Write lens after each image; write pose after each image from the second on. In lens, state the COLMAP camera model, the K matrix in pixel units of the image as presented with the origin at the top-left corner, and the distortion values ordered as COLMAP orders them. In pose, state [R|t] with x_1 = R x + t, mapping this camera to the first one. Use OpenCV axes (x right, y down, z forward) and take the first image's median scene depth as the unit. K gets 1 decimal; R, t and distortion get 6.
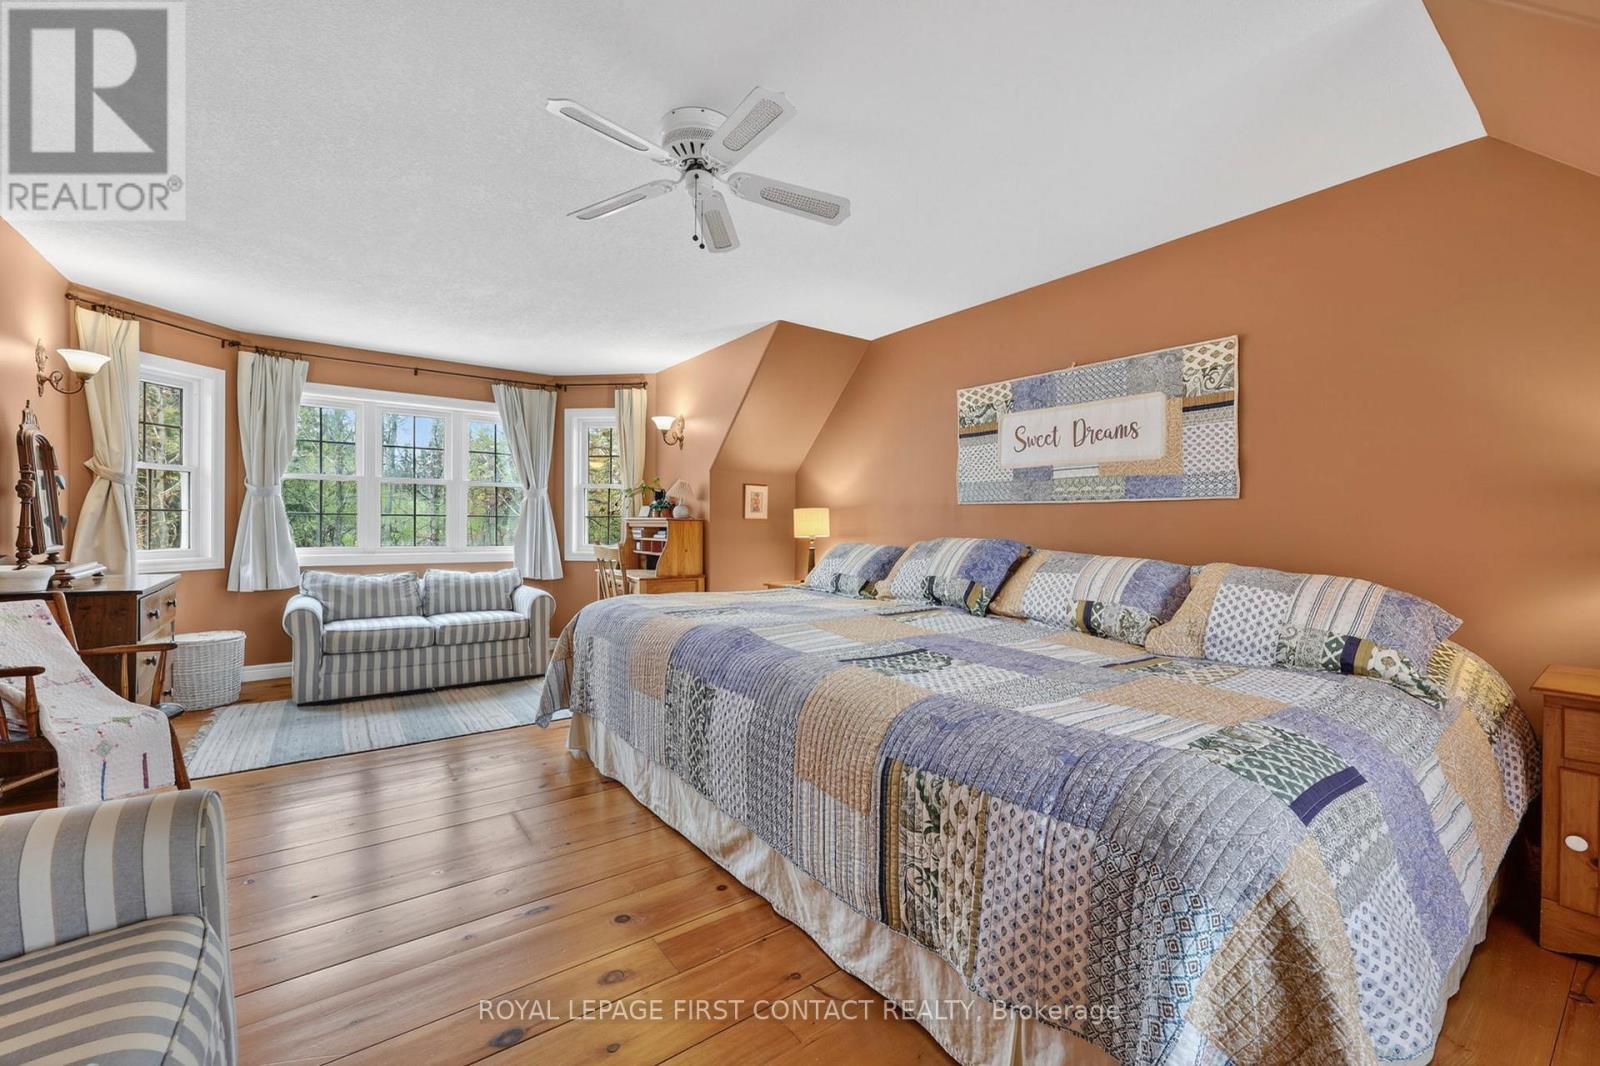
lens RADIAL K [[654.6, 0, 802.4], [0, 654.6, 530.5], [0, 0, 1]] dist [-0.000821, -0.000430]
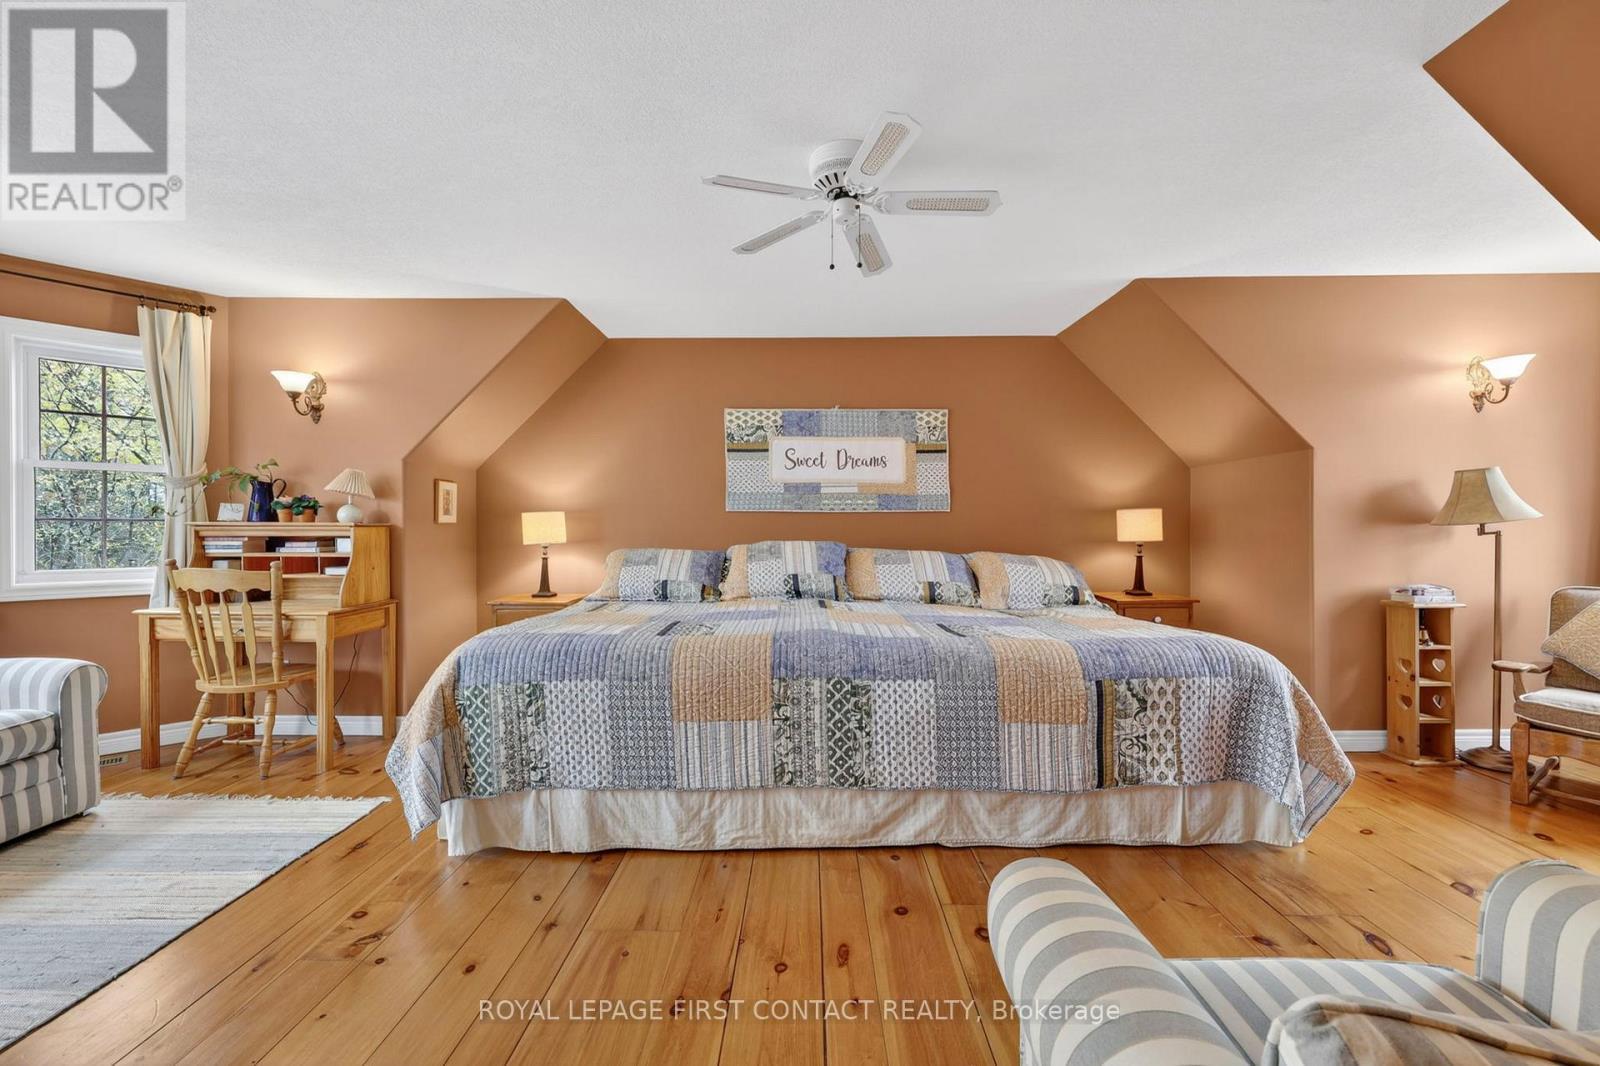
lens RADIAL K [[654.6, 0, 802.4], [0, 654.6, 530.5], [0, 0, 1]] dist [-0.000821, -0.000430]
pose [[0.597224, -0.008077, 0.802034, -0.788118], [0.012695, 0.999919, 0.000617, -0.009781], [-0.801974, 0.009813, 0.597278, 0.325083]]
